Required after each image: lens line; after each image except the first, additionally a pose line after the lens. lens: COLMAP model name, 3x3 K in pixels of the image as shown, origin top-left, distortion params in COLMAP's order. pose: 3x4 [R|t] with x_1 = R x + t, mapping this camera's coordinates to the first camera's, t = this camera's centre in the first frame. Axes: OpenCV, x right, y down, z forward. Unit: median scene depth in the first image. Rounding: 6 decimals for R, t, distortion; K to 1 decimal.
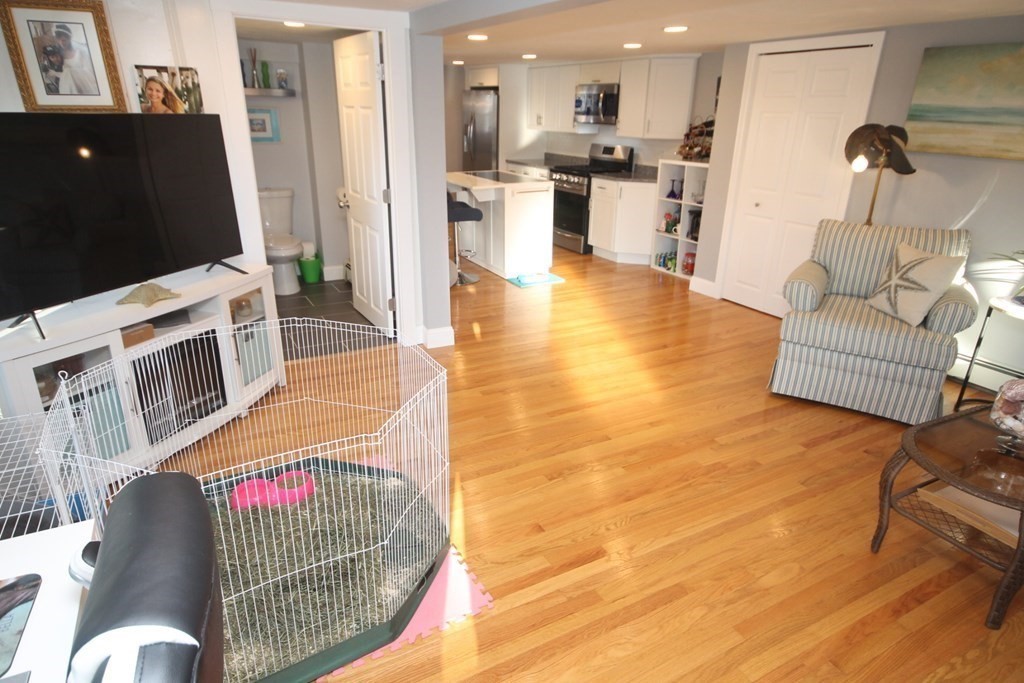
lens RADIAL K [[616.6, 0, 518.5], [0, 616.6, 344.9], [0, 0, 1]] dist [0.019985, 0.000110]
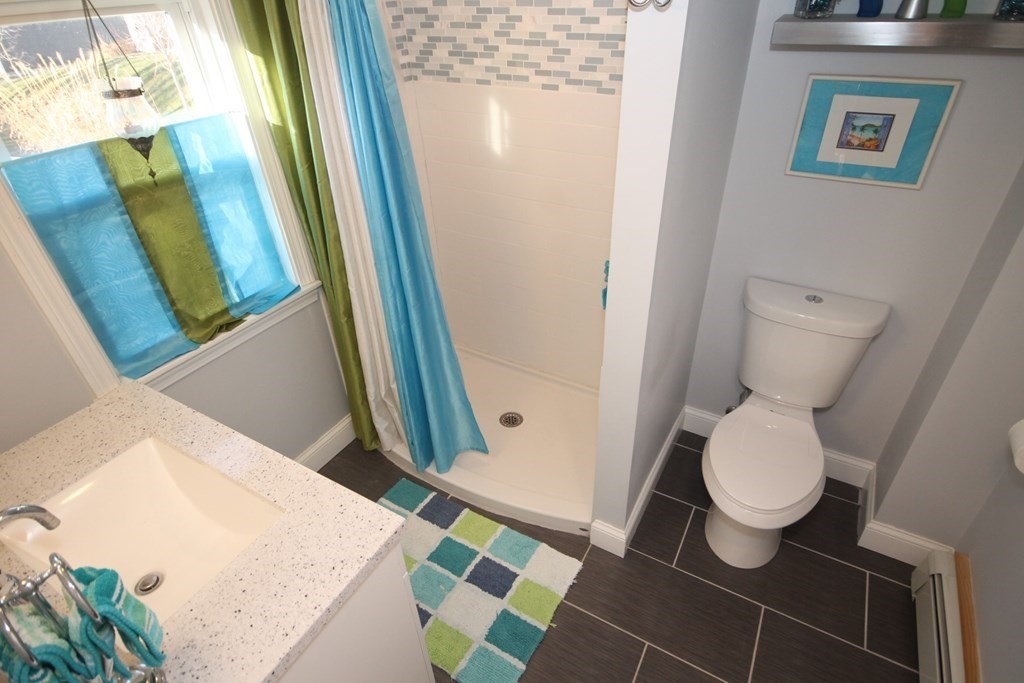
lens RADIAL K [[549.3, 0, 520.5], [0, 549.3, 342.8], [0, 0, 1]] dist [0.022115, -0.008551]
pose [[0.512128, 0.450545, -0.731255, -0.403038], [-0.265555, 0.892720, 0.364049, -0.520534], [0.816827, 0.007749, 0.576831, 1.119667]]
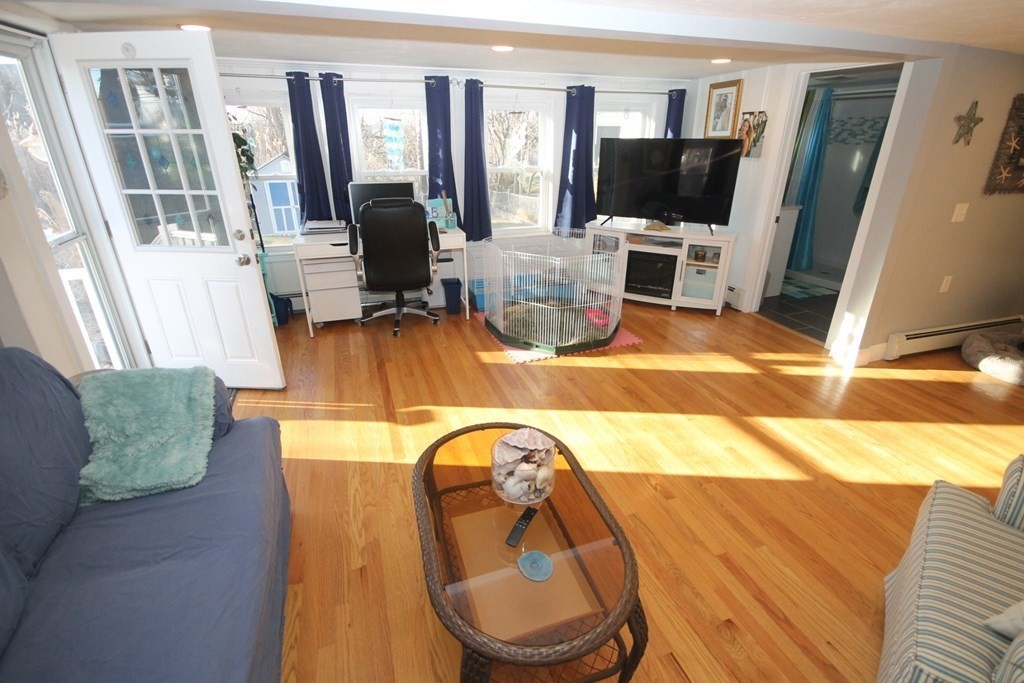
lens RADIAL K [[478.4, 0, 518.6], [0, 478.4, 337.6], [0, 0, 1]] dist [0.012113, -0.011681]
pose [[-0.176071, 0.366633, -0.913553, 0.968104], [-0.357828, 0.840727, 0.406371, -0.225815], [0.917037, 0.398445, -0.016836, 0.664940]]
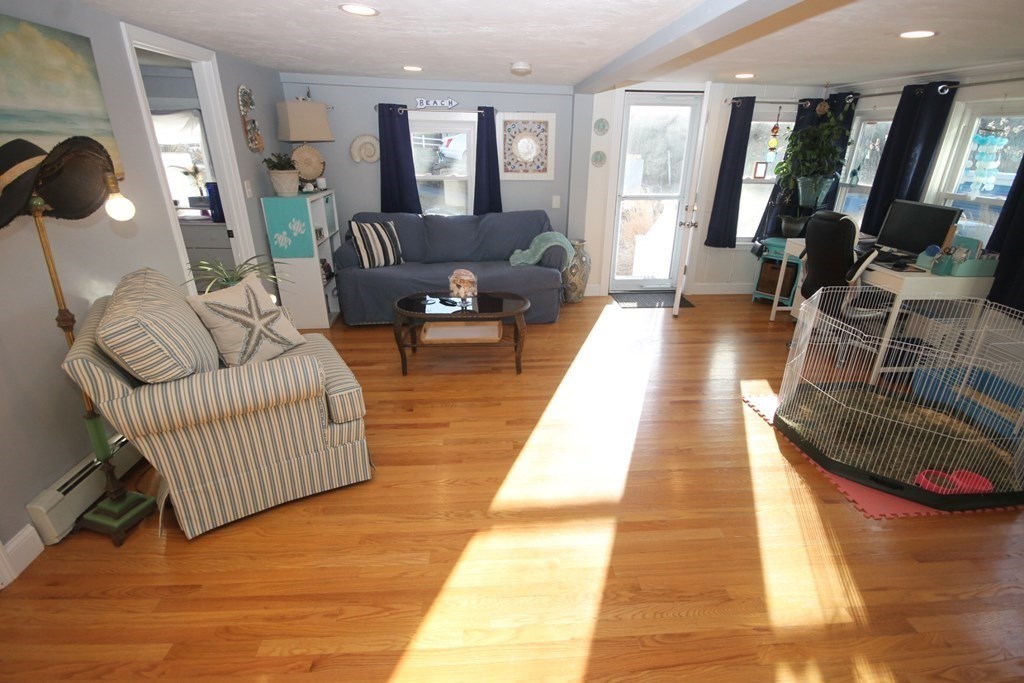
lens RADIAL K [[478.4, 0, 522.3], [0, 478.4, 338.8], [0, 0, 1]] dist [0.012113, -0.011681]
pose [[-0.899624, -0.196877, 0.389765, 0.020214], [0.124066, 0.740566, 0.660431, -0.531626], [-0.418671, 0.642496, -0.641805, 1.426256]]
